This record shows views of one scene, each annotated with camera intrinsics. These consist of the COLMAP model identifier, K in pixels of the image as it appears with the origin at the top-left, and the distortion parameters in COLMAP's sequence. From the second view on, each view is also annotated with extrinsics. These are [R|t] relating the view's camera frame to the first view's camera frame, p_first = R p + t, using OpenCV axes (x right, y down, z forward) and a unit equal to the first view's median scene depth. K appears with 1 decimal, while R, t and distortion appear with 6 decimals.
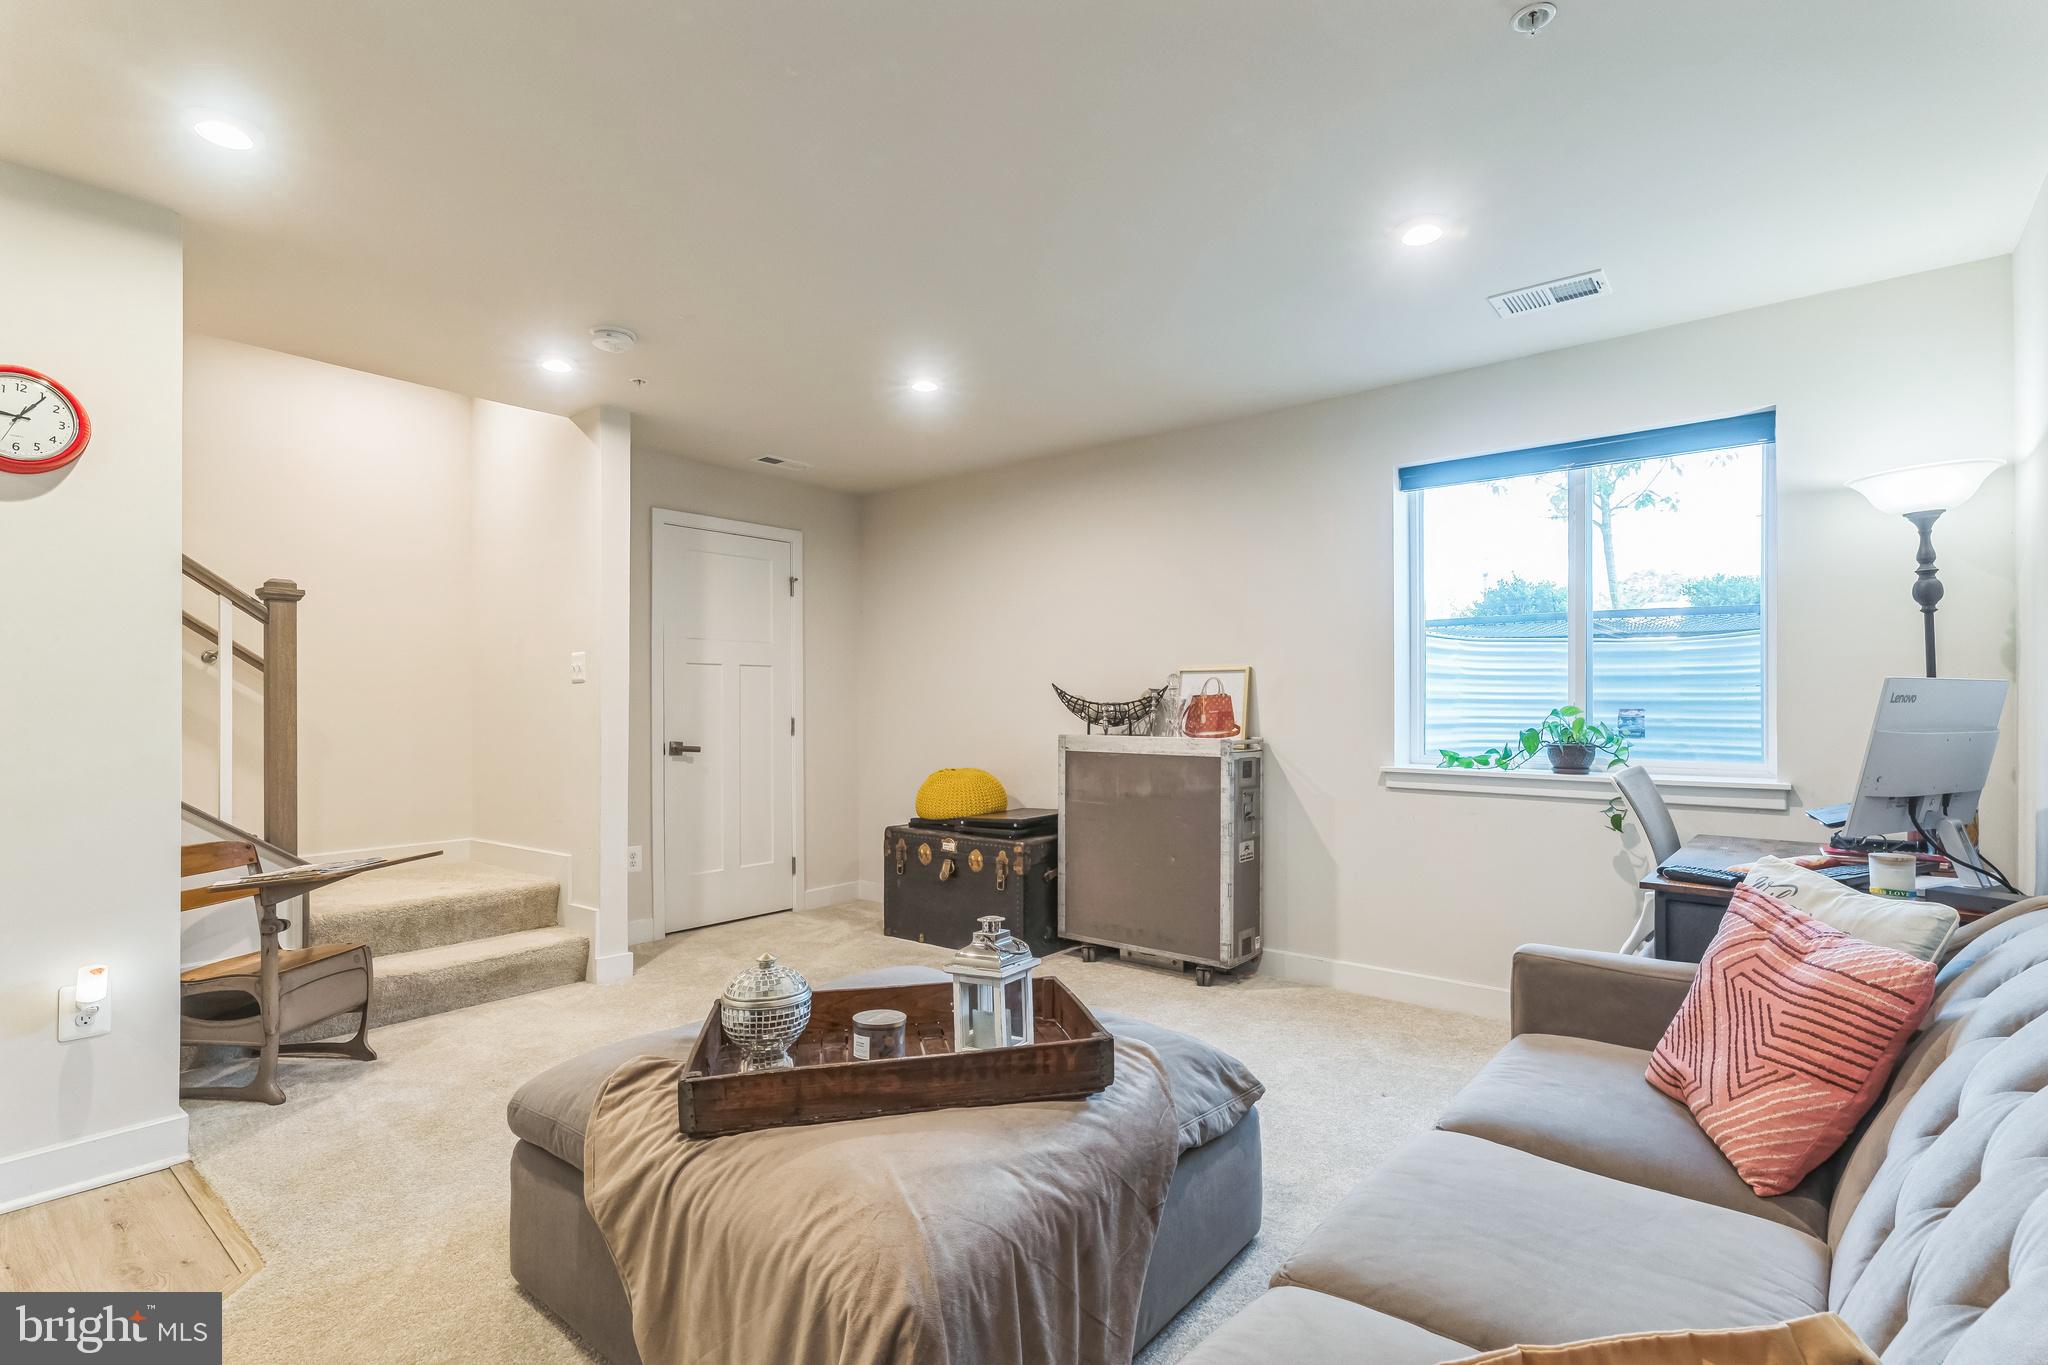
lens RADIAL K [[961.2, 0, 1013.8], [0, 961.2, 696.3], [0, 0, 1]] dist [-0.000054, 0.000161]
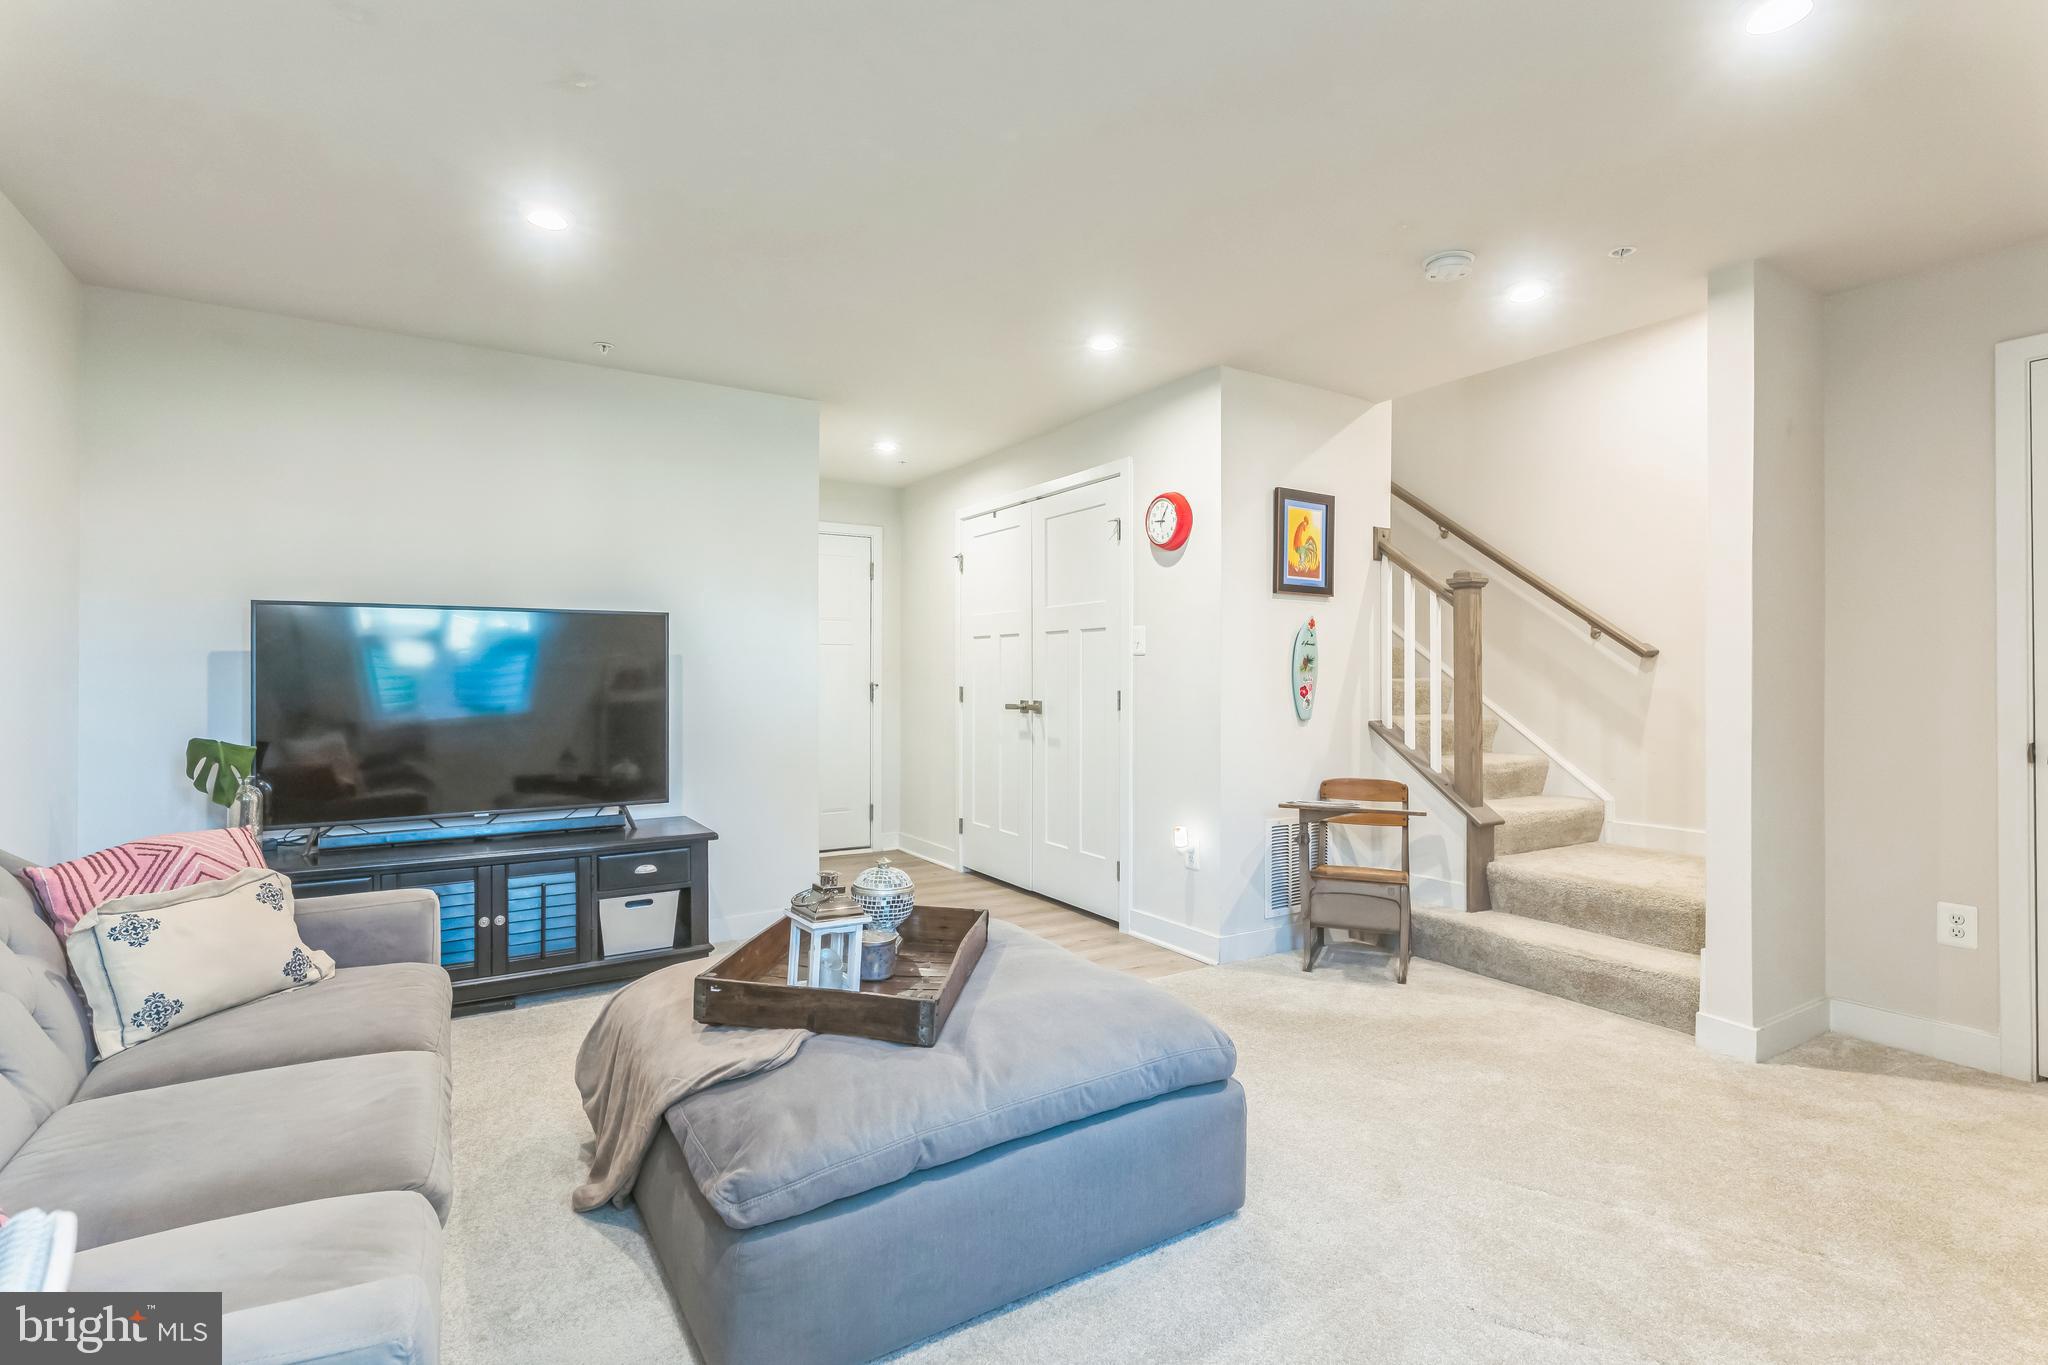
lens RADIAL K [[961.2, 0, 1011.3], [0, 961.2, 672.3], [0, 0, 1]] dist [-0.000054, 0.000161]
pose [[-0.301611, 0.001079, -0.953431, 0.521317], [0.003824, 0.999993, -0.000078, 0.001366], [0.953424, -0.003669, -0.301612, 0.813264]]
